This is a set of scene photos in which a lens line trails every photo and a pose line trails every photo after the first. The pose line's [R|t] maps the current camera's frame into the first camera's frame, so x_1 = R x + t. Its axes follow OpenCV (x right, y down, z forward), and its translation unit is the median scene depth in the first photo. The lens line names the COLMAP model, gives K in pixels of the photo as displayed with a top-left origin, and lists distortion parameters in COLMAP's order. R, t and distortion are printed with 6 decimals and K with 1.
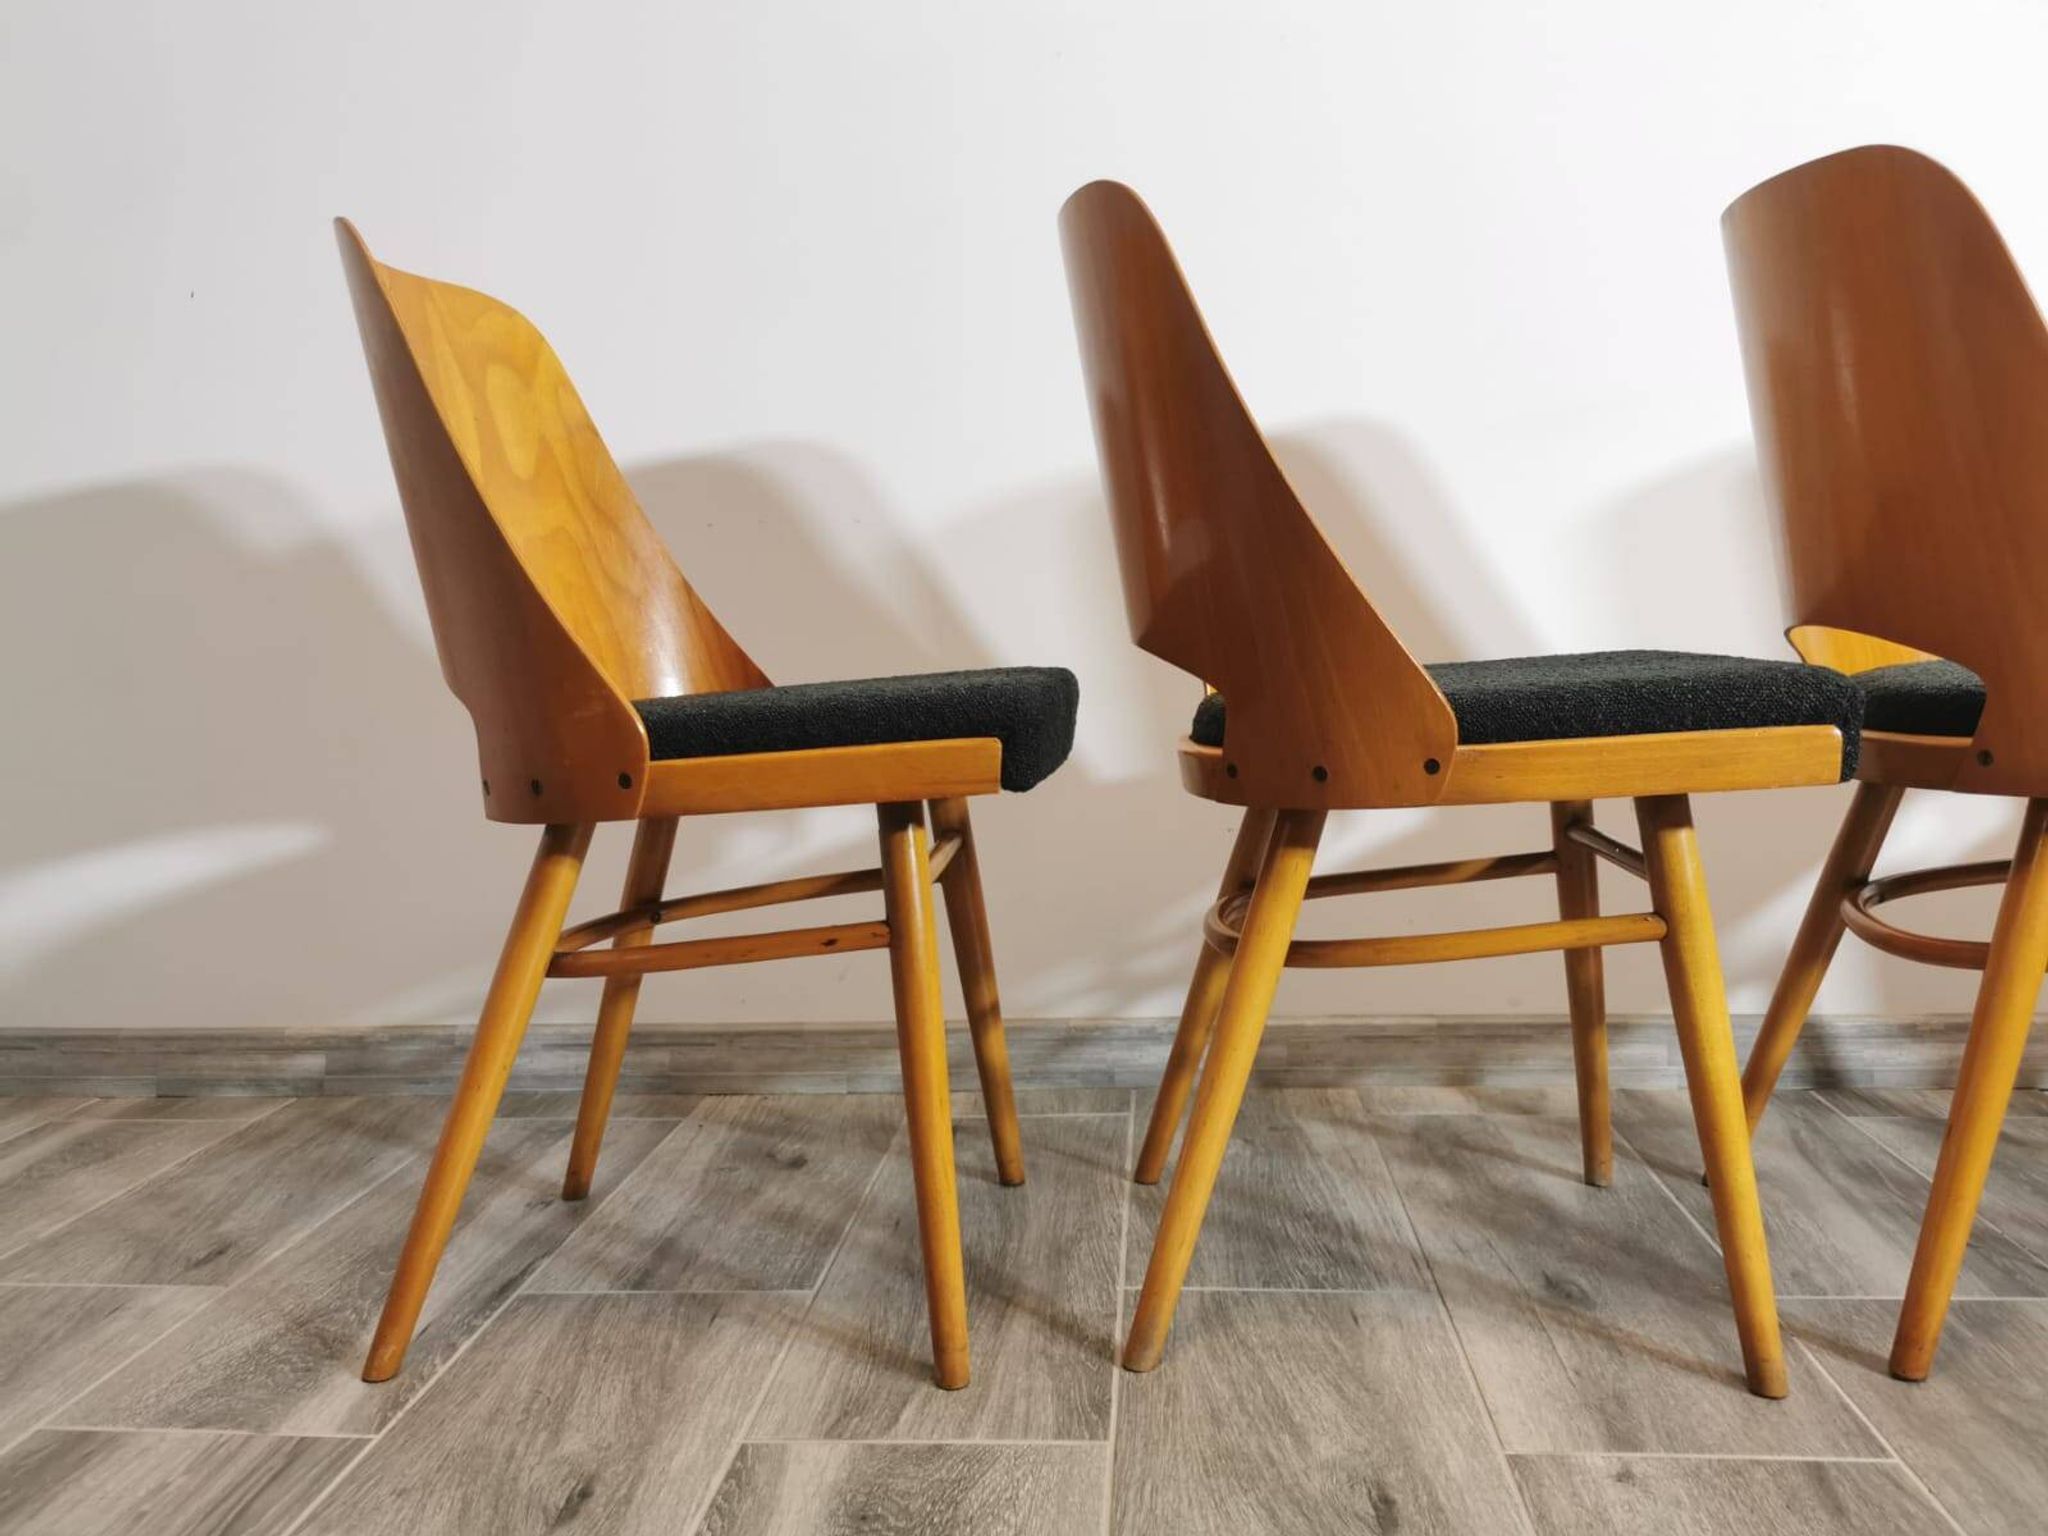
lens RADIAL K [[1645.7, 0, 1024.6], [0, 1645.7, 768.9], [0, 0, 1]] dist [0.068748, -0.112376]
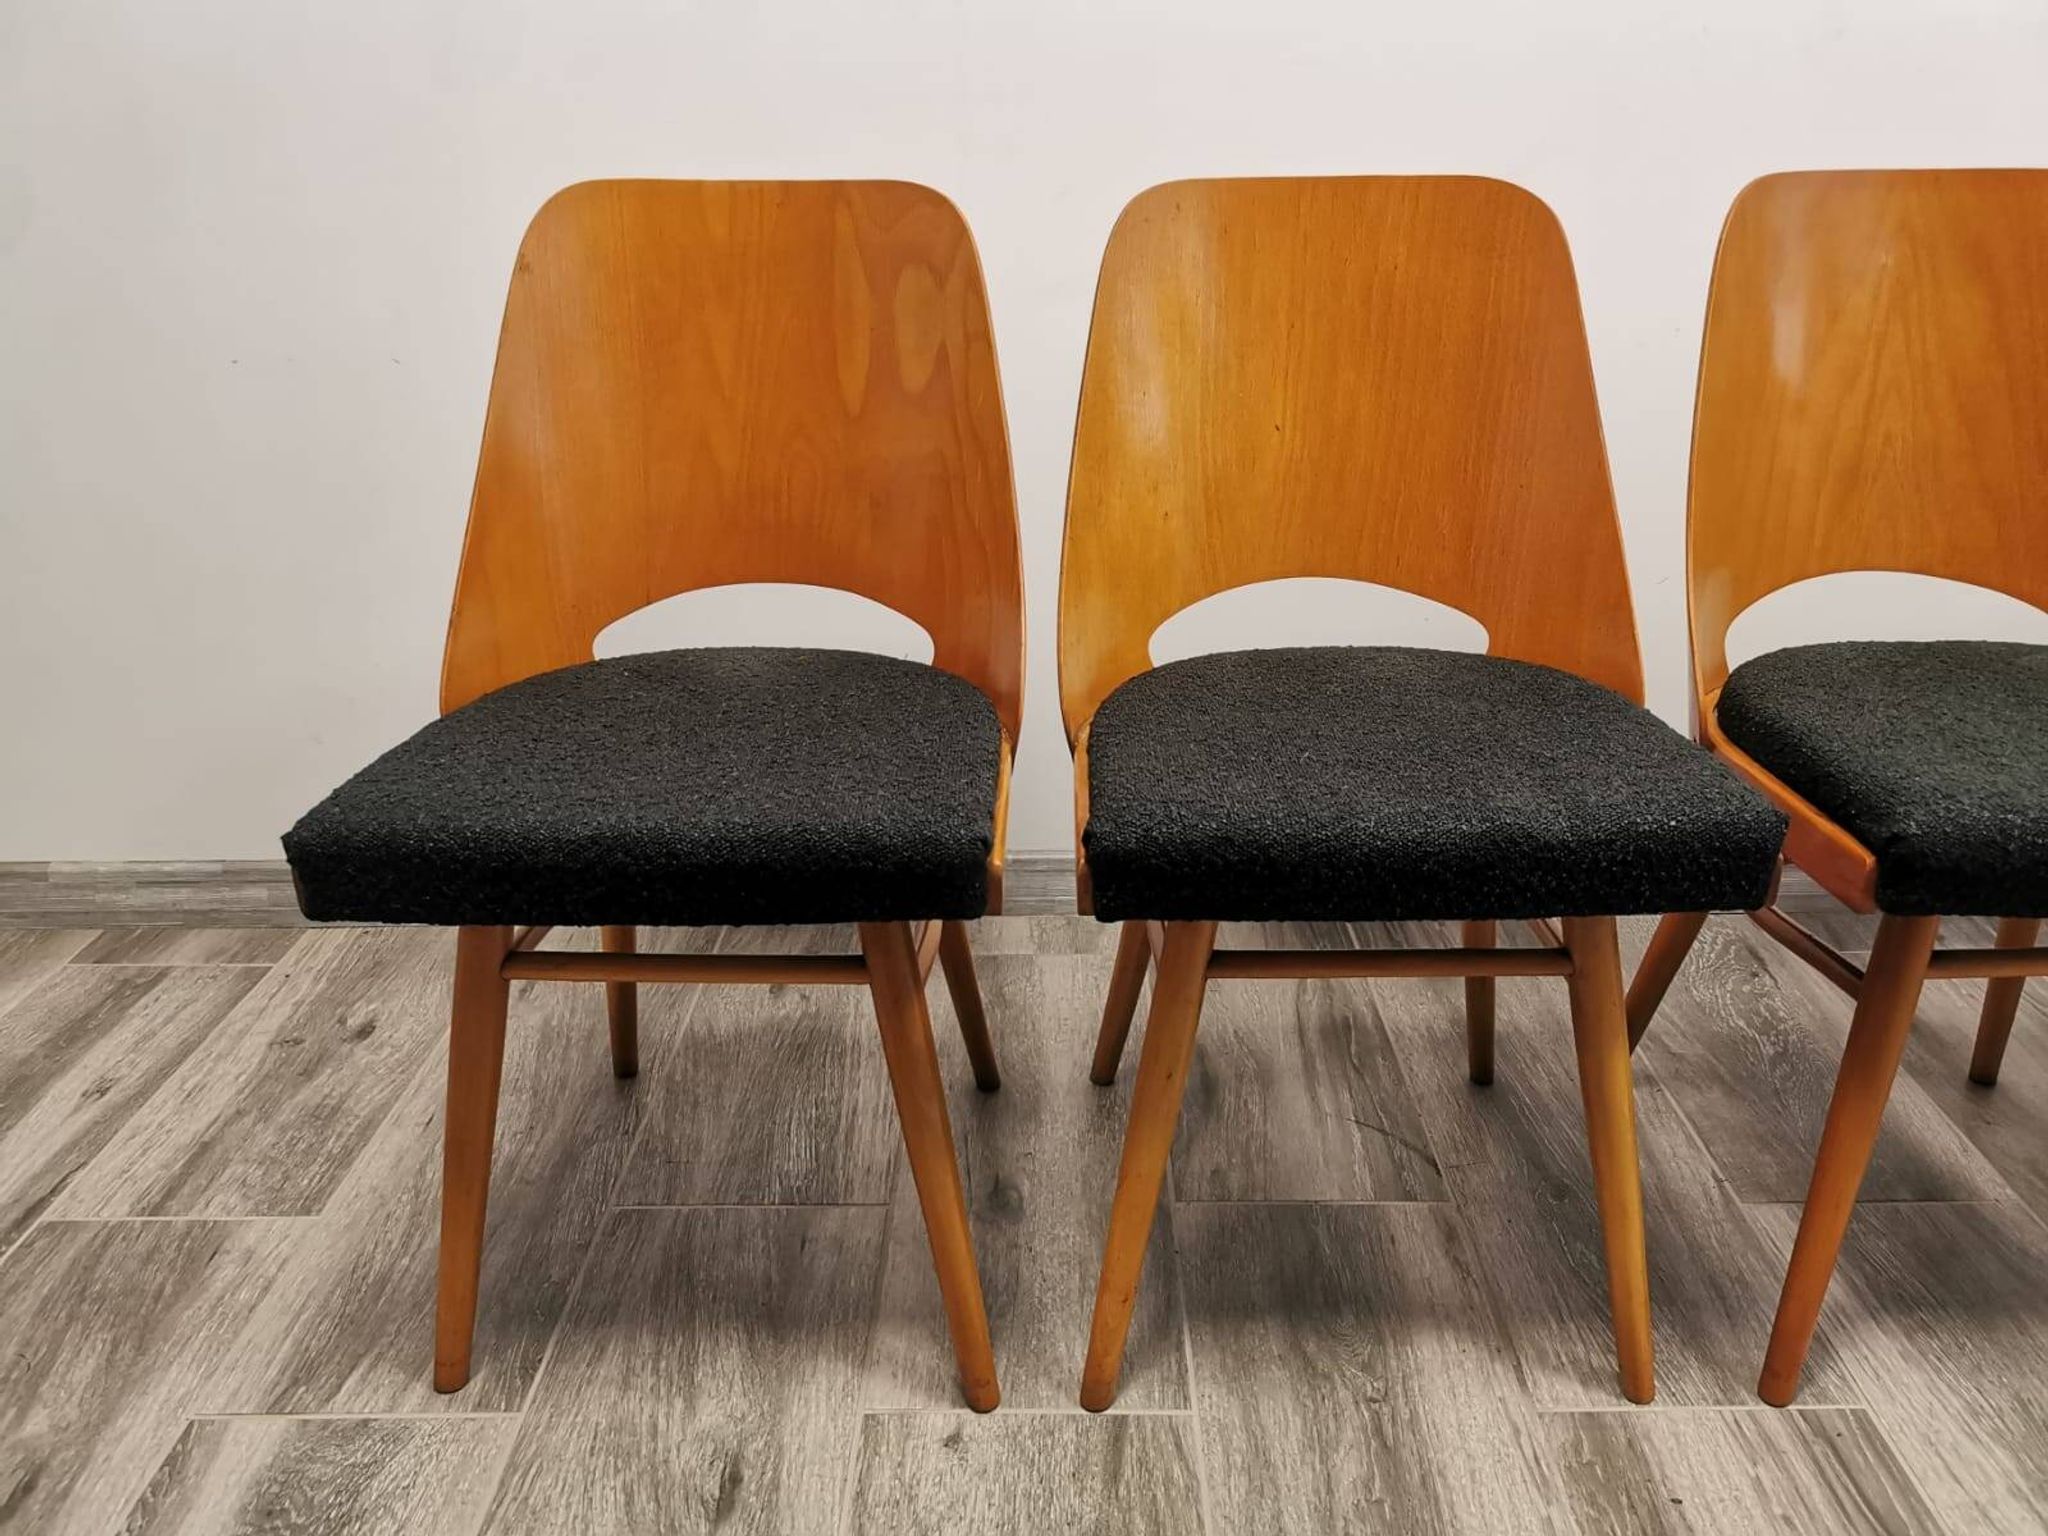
lens RADIAL K [[1645.7, 0, 1043.6], [0, 1645.7, 758.1], [0, 0, 1]] dist [0.068748, -0.112376]
pose [[0.996756, -0.011709, 0.079623, 0.297638], [-0.010213, 0.962959, 0.269456, -0.307175], [-0.079829, -0.269395, 0.959715, 0.007188]]
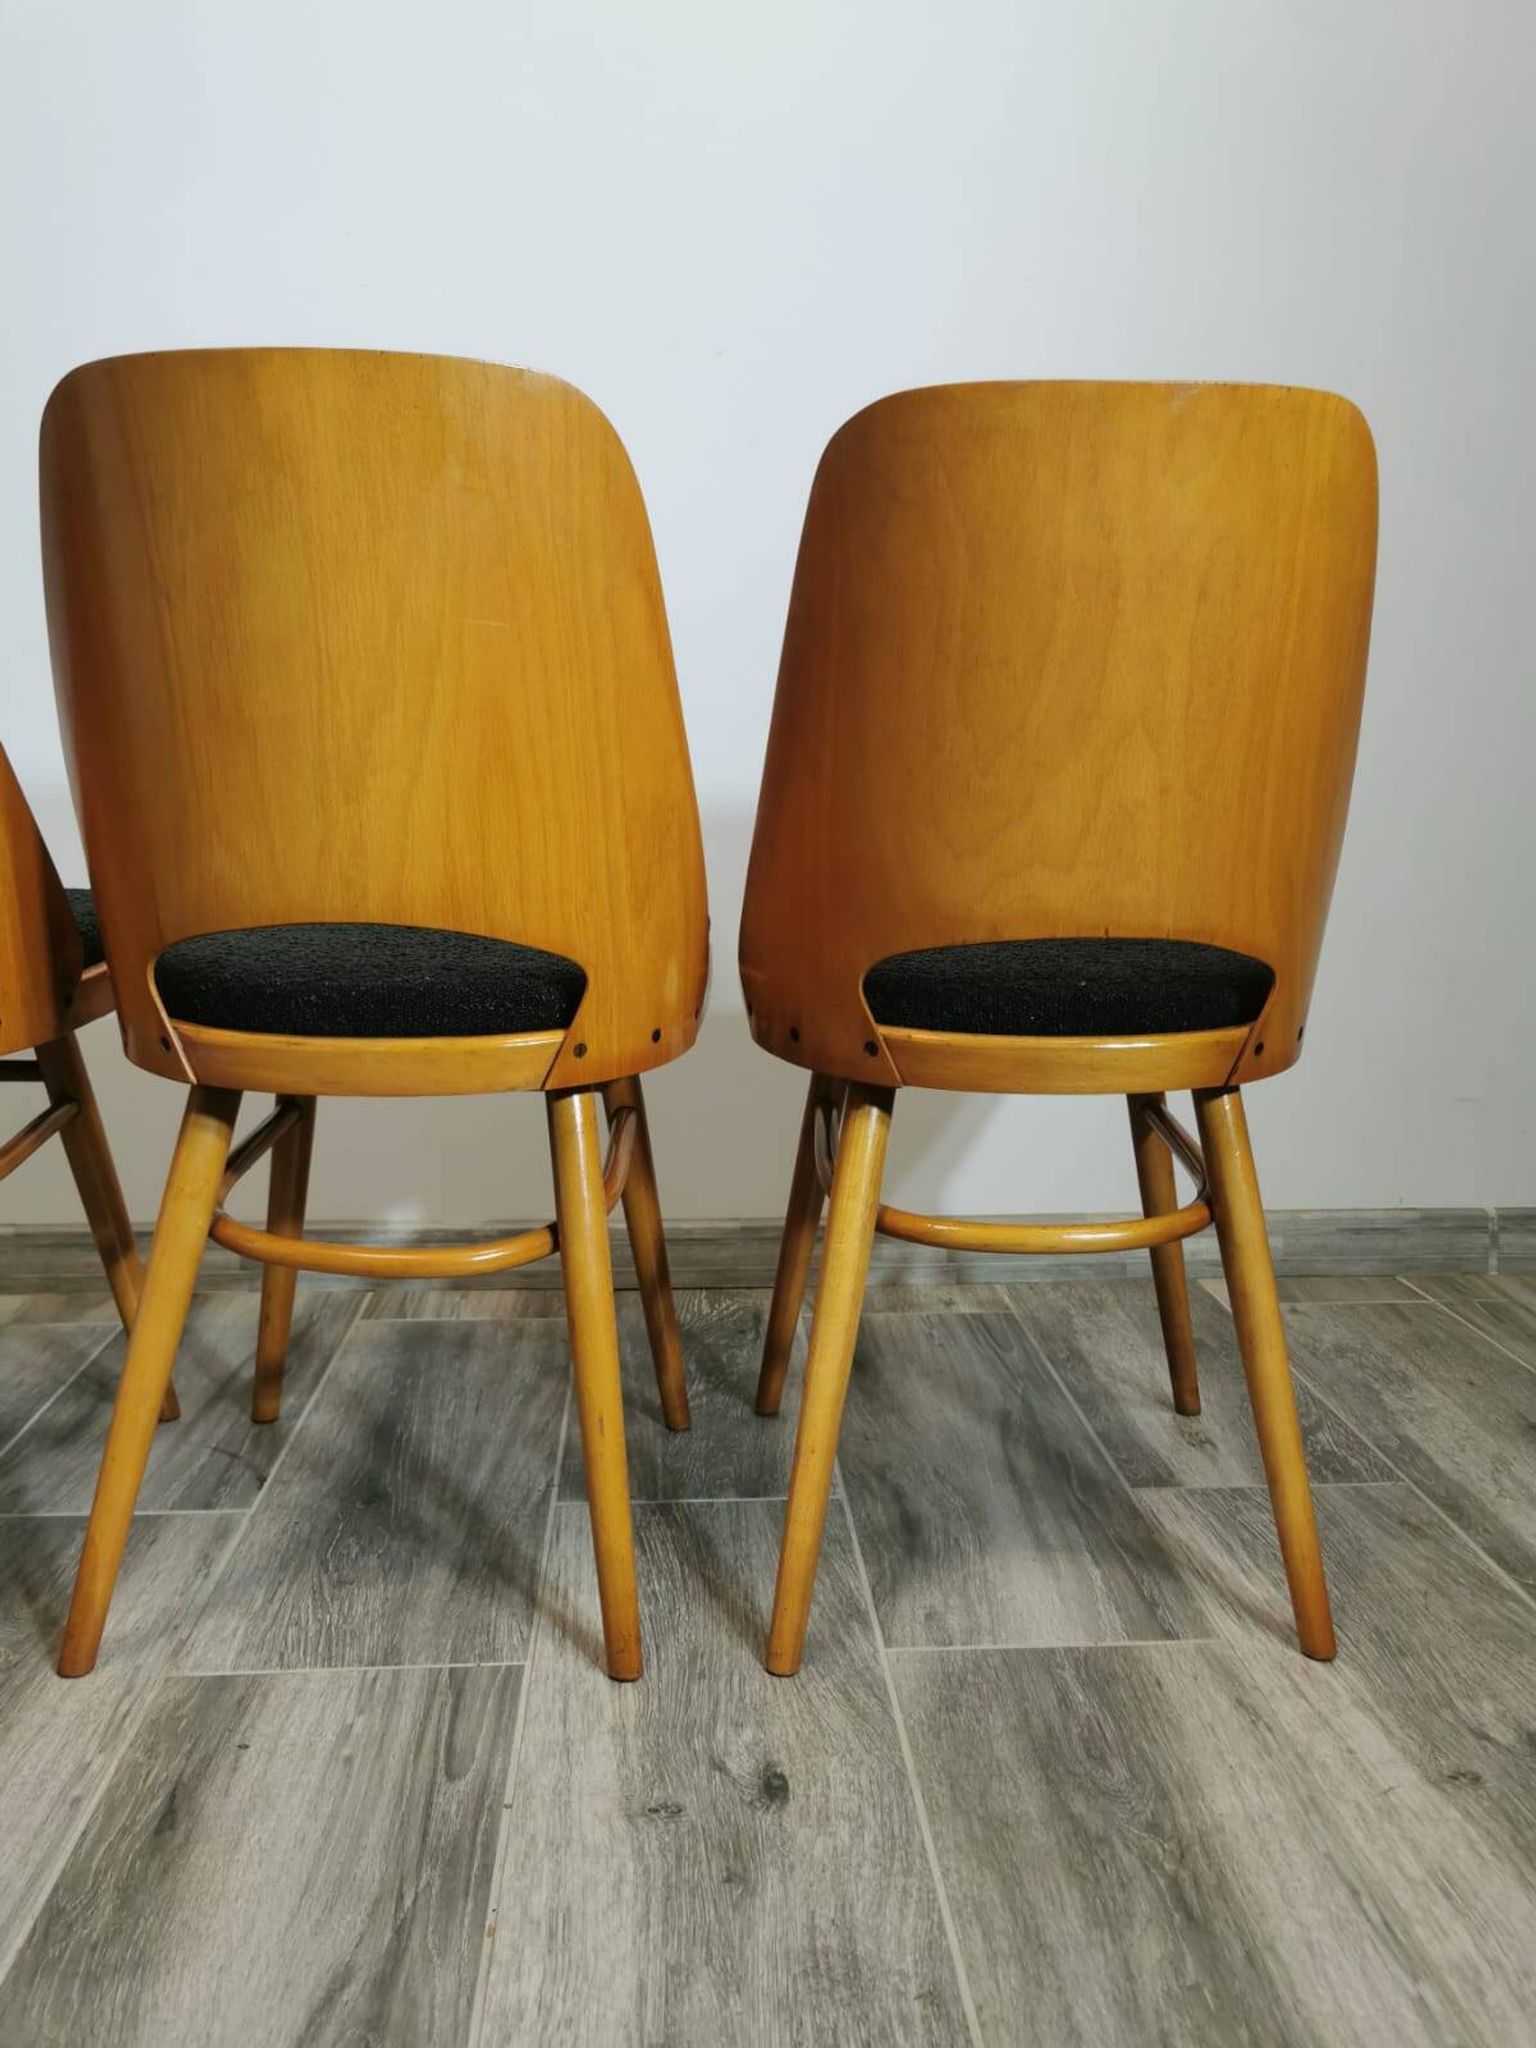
lens RADIAL K [[1645.7, 0, 785.0], [0, 1645.7, 1030.9], [0, 0, 1]] dist [0.068748, -0.112376]
pose [[0.987537, 0.013096, 0.156839, 0.885472], [-0.024486, 0.997182, 0.070910, -0.085073], [-0.155468, -0.073867, 0.985075, -0.107923]]
